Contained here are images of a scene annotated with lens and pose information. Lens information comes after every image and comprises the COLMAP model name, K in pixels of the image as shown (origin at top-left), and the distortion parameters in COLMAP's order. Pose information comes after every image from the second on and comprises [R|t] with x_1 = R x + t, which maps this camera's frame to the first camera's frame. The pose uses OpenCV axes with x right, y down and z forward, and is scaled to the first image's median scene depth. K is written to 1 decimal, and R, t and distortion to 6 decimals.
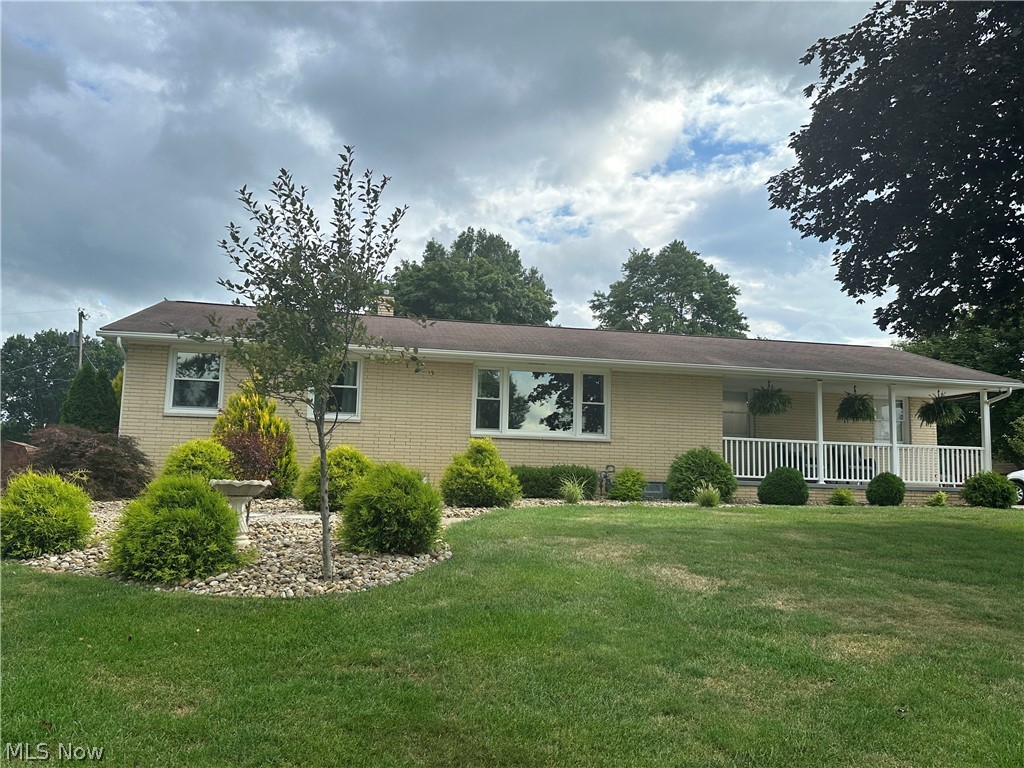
lens RADIAL K [[787.3, 0, 512.0], [0, 787.3, 384.0], [0, 0, 1]] dist [0.008263, -0.003547]
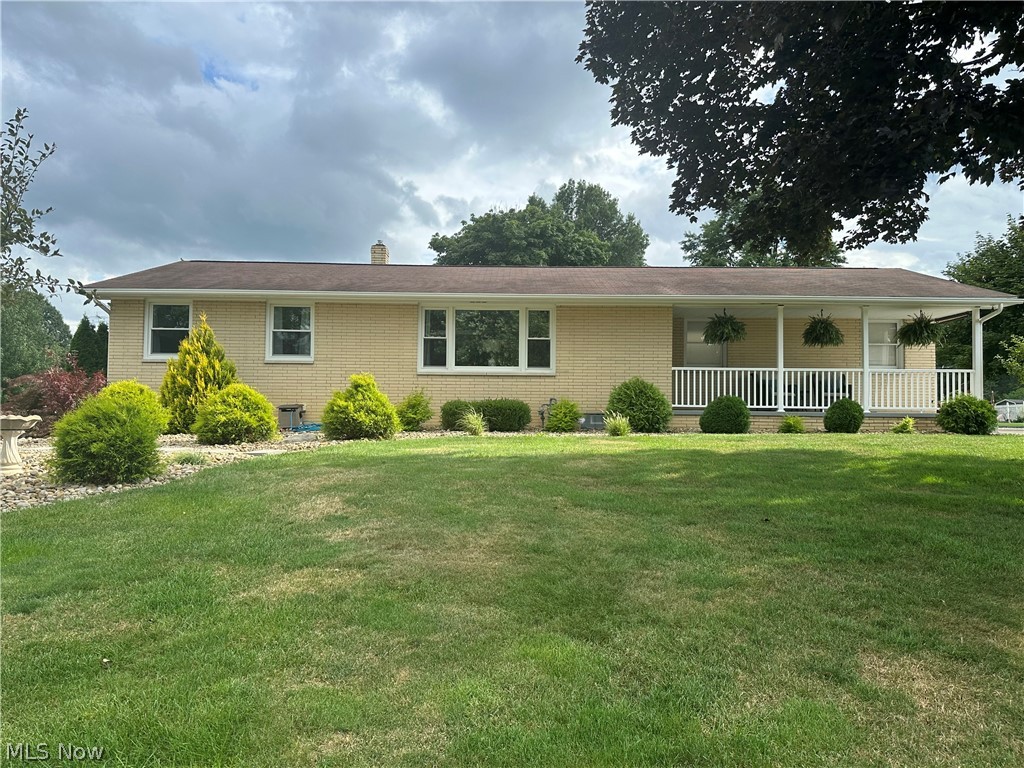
lens RADIAL K [[722.0, 0, 511.6], [0, 722.0, 366.6], [0, 0, 1]] dist [-0.002148, 0.000790]
pose [[0.980434, -0.031019, -0.194391, 0.228232], [0.041071, 0.998008, 0.047894, 0.013404], [0.192518, -0.054941, 0.979754, 0.060630]]
